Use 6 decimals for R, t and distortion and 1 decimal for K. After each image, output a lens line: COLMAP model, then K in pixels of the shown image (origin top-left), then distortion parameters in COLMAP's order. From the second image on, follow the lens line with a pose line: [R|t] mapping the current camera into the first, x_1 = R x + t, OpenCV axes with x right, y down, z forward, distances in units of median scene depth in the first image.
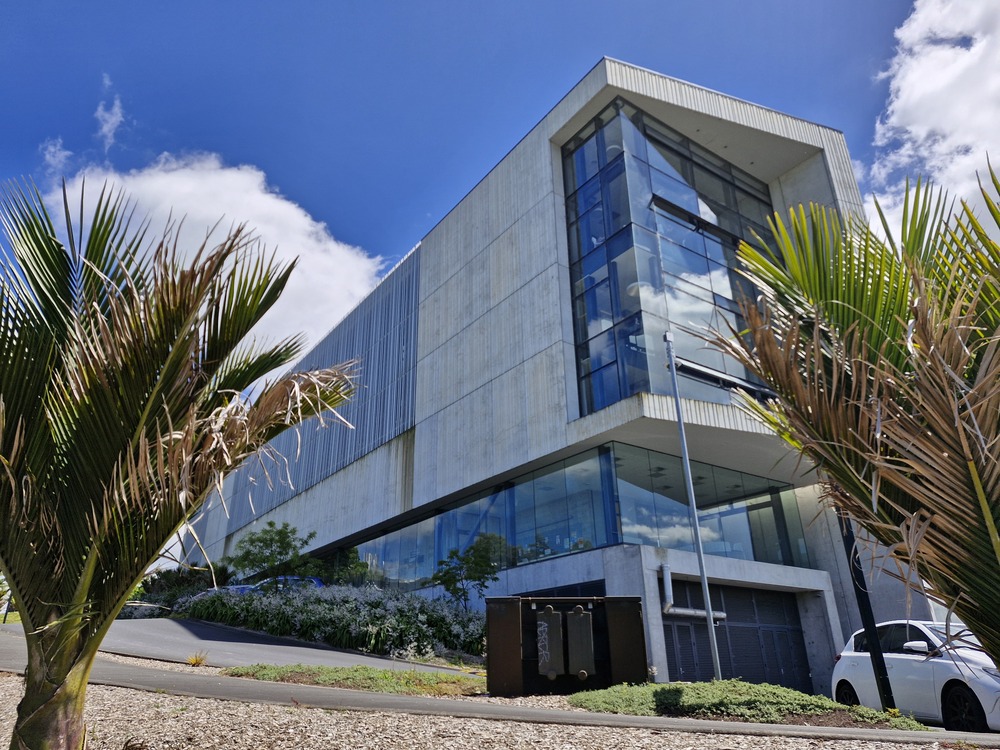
lens RADIAL K [[690.8, 0, 500.0], [0, 690.8, 375.0], [0, 0, 1]] dist [0.002122, 0.000383]
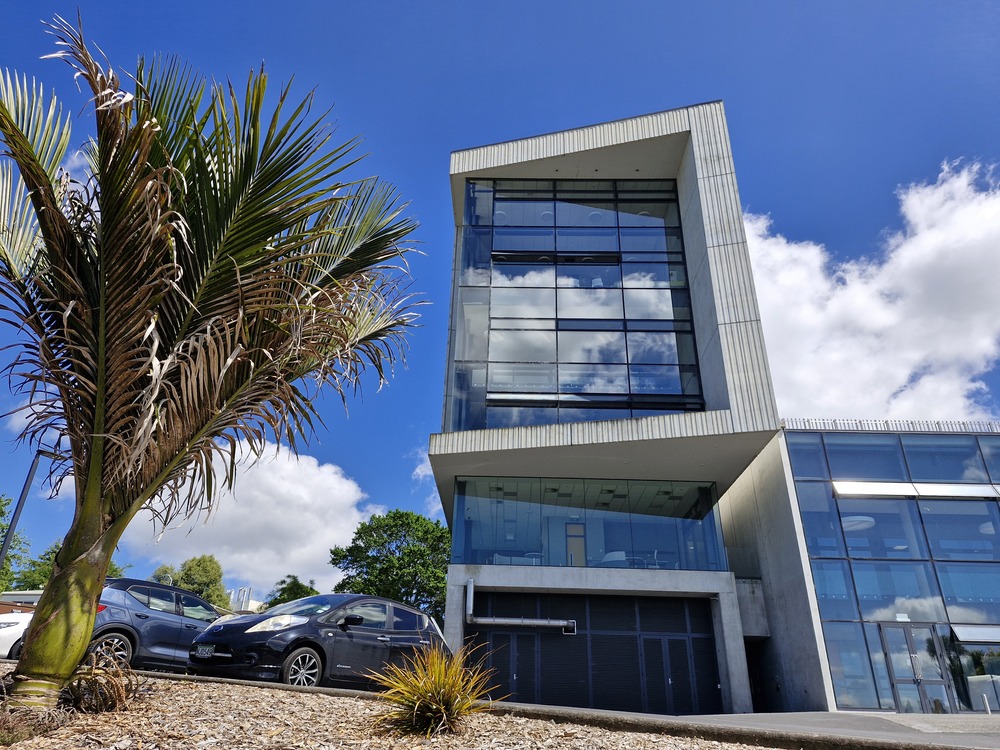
lens RADIAL K [[690.8, 0, 500.0], [0, 690.8, 375.0], [0, 0, 1]] dist [0.002122, 0.000383]
pose [[0.807903, -0.244489, -0.536207, 0.865698], [0.206449, 0.969640, -0.131060, 0.093940], [0.551970, -0.004815, 0.833850, 0.065398]]
